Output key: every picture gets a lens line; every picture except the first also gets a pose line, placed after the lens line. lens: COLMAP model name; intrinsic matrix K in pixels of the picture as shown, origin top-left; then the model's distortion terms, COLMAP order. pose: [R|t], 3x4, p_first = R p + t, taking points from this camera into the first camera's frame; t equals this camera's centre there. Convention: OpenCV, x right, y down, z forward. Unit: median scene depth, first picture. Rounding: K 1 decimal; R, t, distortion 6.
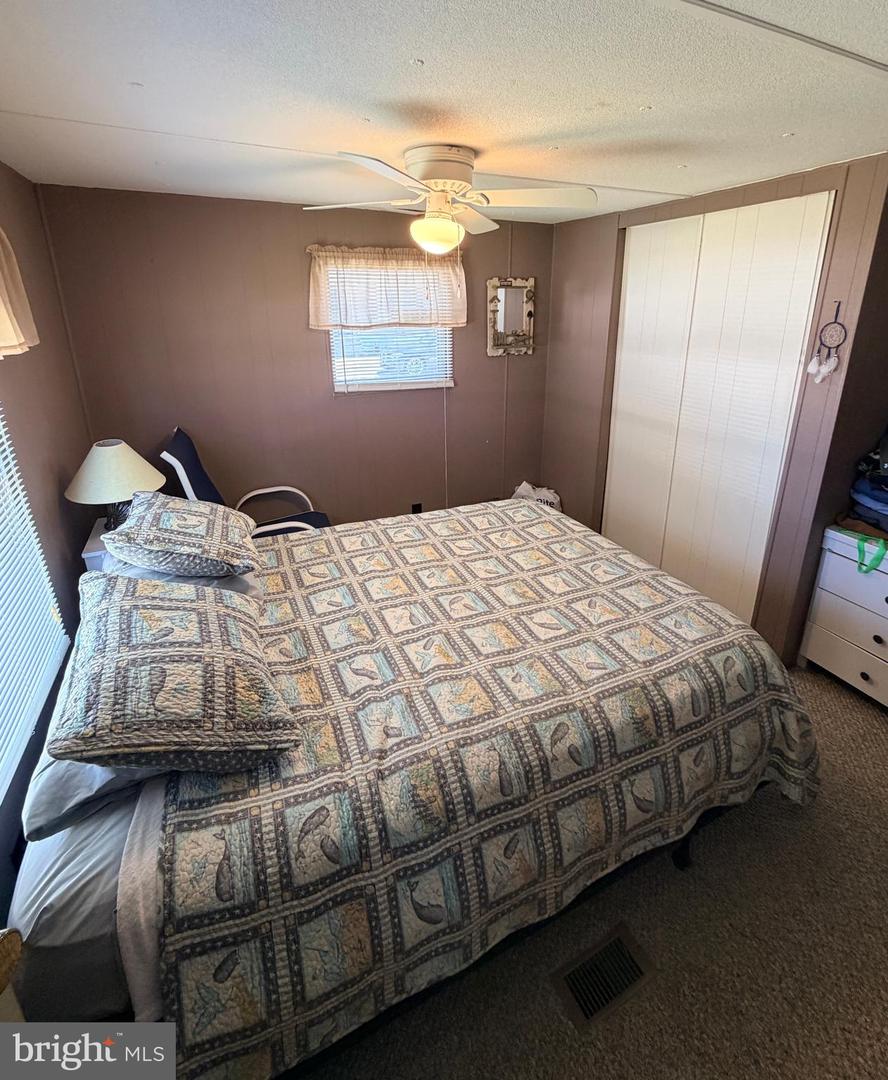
lens RADIAL K [[488.1, 0, 444.6], [0, 488.1, 539.0], [0, 0, 1]] dist [-0.001157, 0.000075]
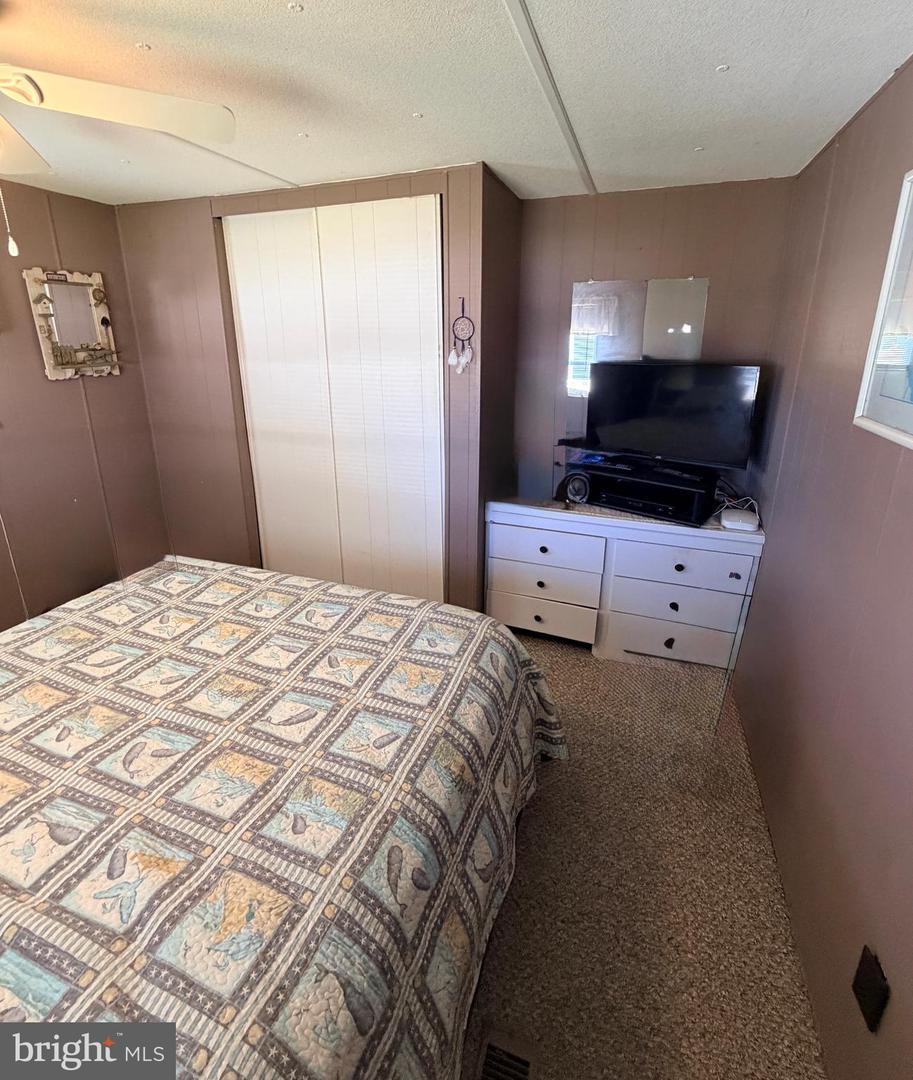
lens RADIAL K [[516.7, 0, 456.8], [0, 516.7, 499.5], [0, 0, 1]] dist [0.003511, -0.001079]
pose [[0.705208, -0.219768, 0.674080, -0.057140], [0.311005, 0.950281, -0.015551, -0.038483], [-0.637148, 0.220609, 0.738495, 0.209635]]
